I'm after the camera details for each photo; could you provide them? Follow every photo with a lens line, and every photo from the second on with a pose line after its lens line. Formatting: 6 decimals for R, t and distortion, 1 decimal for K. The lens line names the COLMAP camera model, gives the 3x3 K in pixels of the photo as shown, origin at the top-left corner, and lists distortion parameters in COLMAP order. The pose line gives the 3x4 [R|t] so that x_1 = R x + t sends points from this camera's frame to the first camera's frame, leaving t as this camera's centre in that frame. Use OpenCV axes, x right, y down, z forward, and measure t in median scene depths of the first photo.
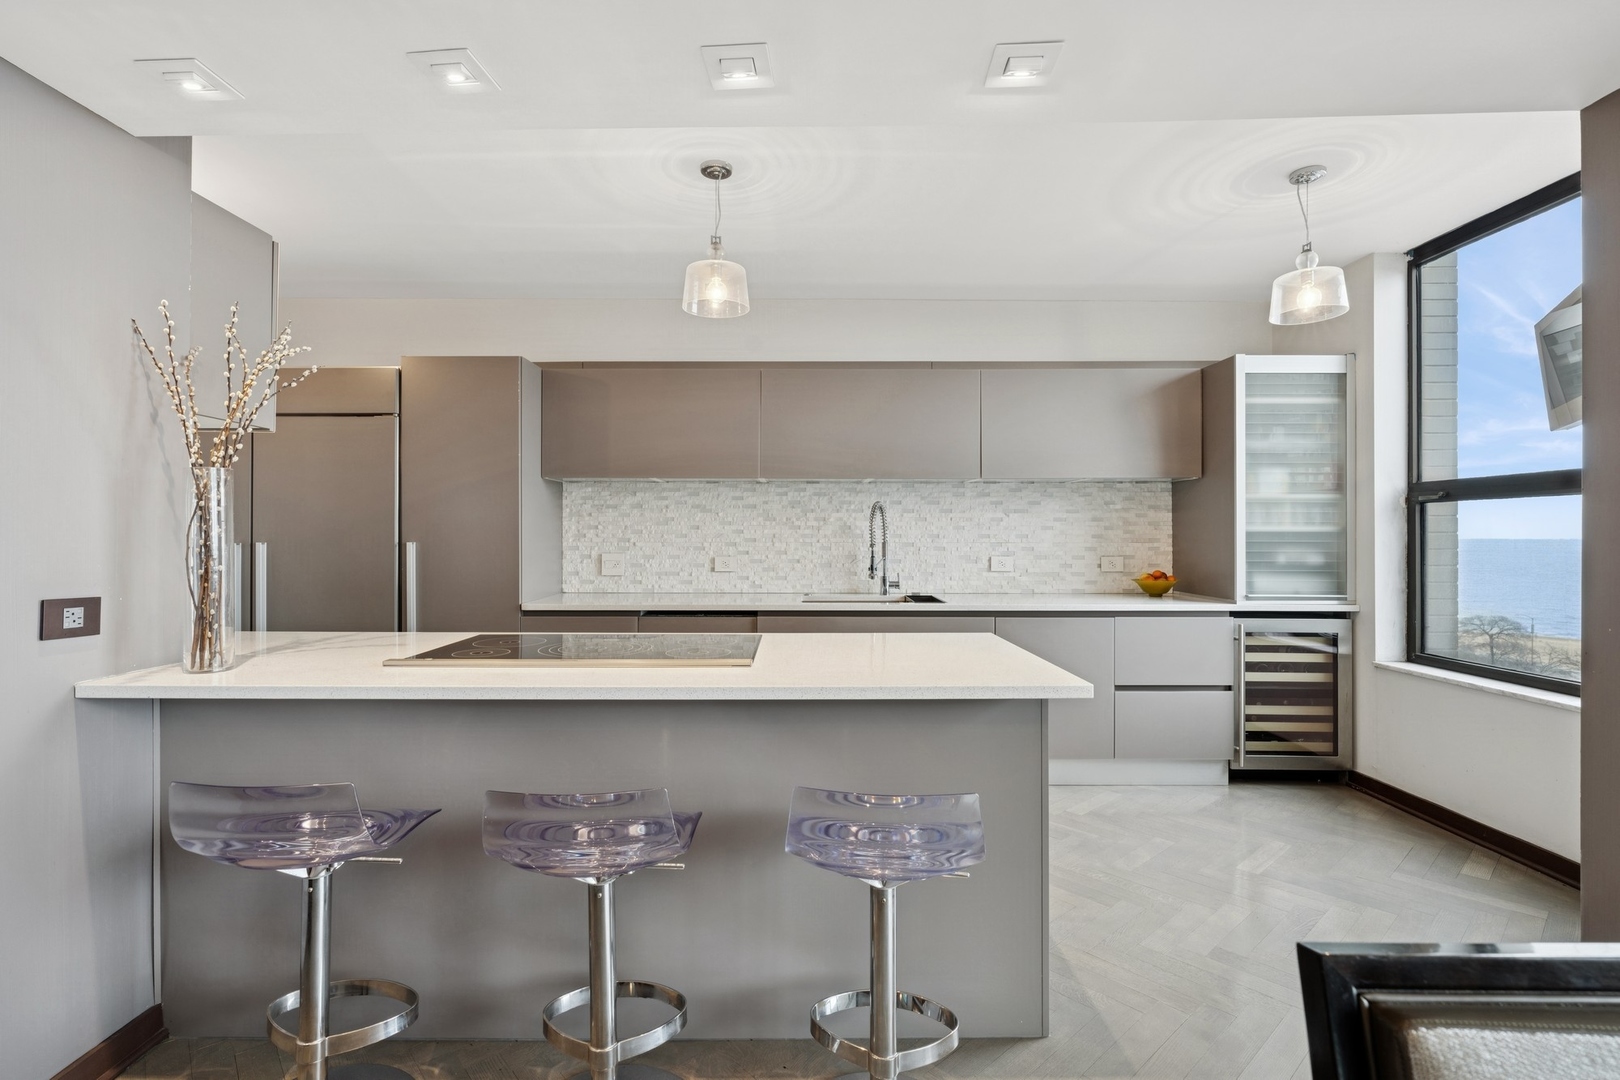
lens RADIAL K [[765.2, 0, 798.4], [0, 765.2, 527.3], [0, 0, 1]] dist [0.002325, -0.001129]
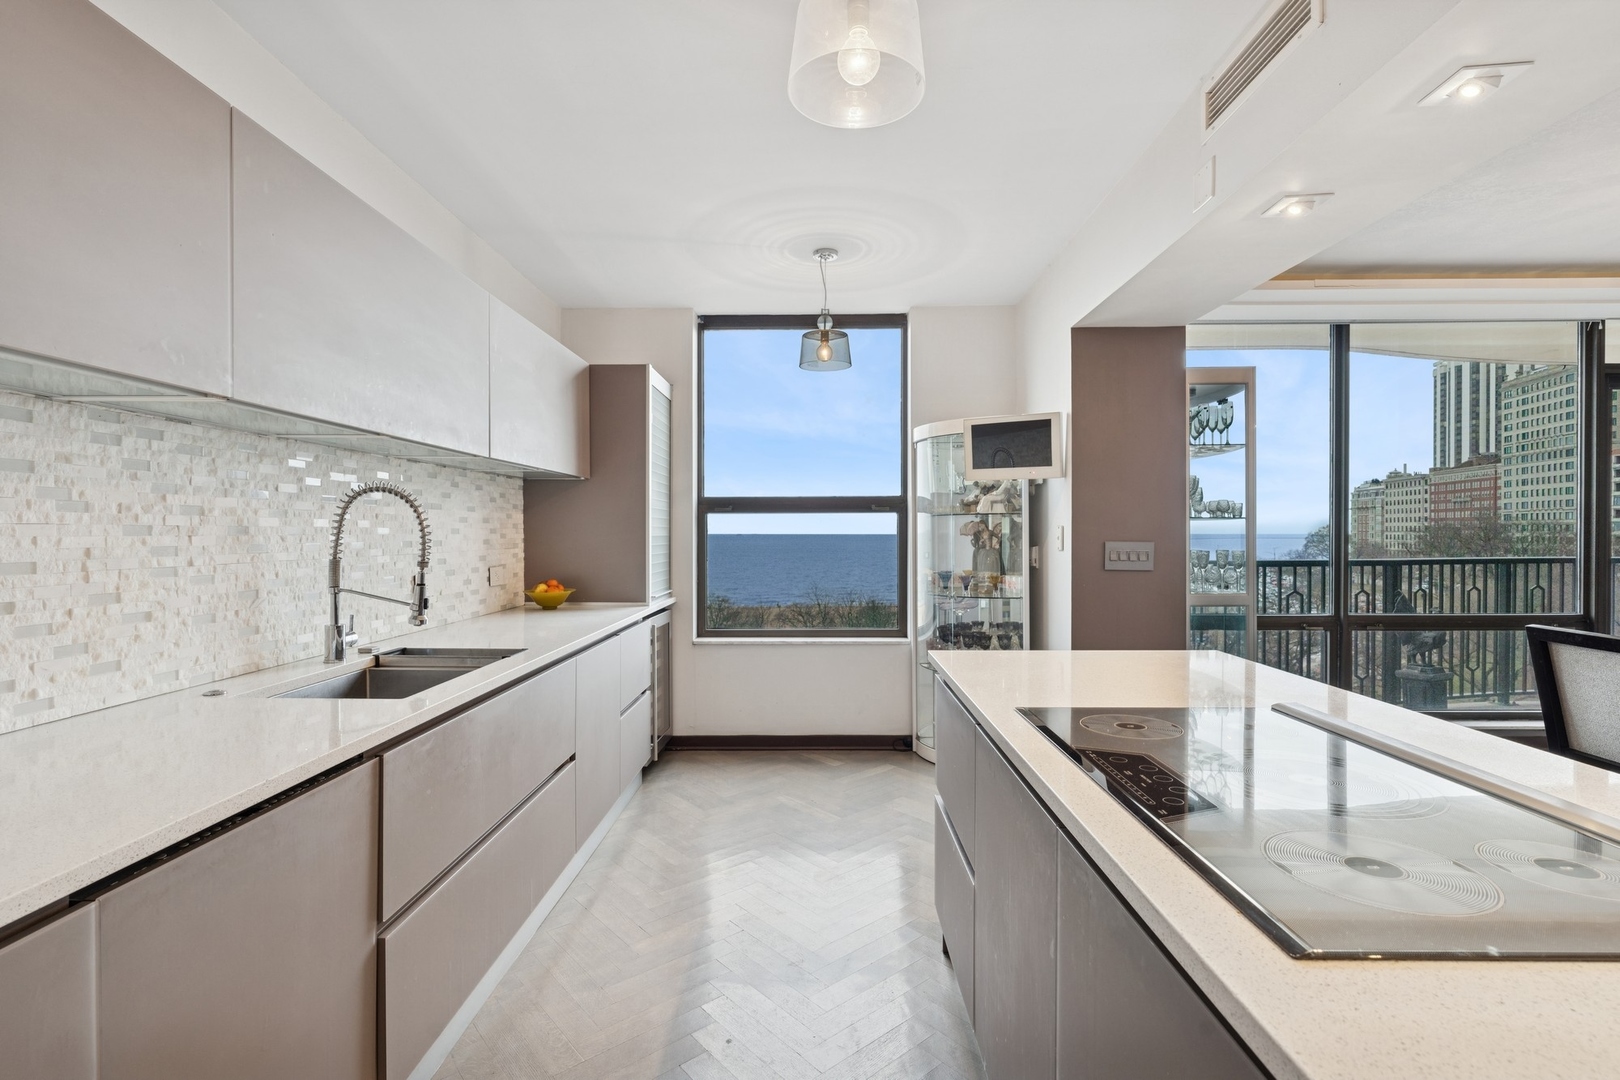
lens RADIAL K [[765.2, 0, 798.7], [0, 765.2, 531.4], [0, 0, 1]] dist [0.002325, -0.001129]
pose [[0.011724, -0.001639, 0.999930, -0.391963], [-0.011697, 0.999930, 0.001777, -0.003667], [-0.999863, -0.011717, 0.011704, 0.670772]]
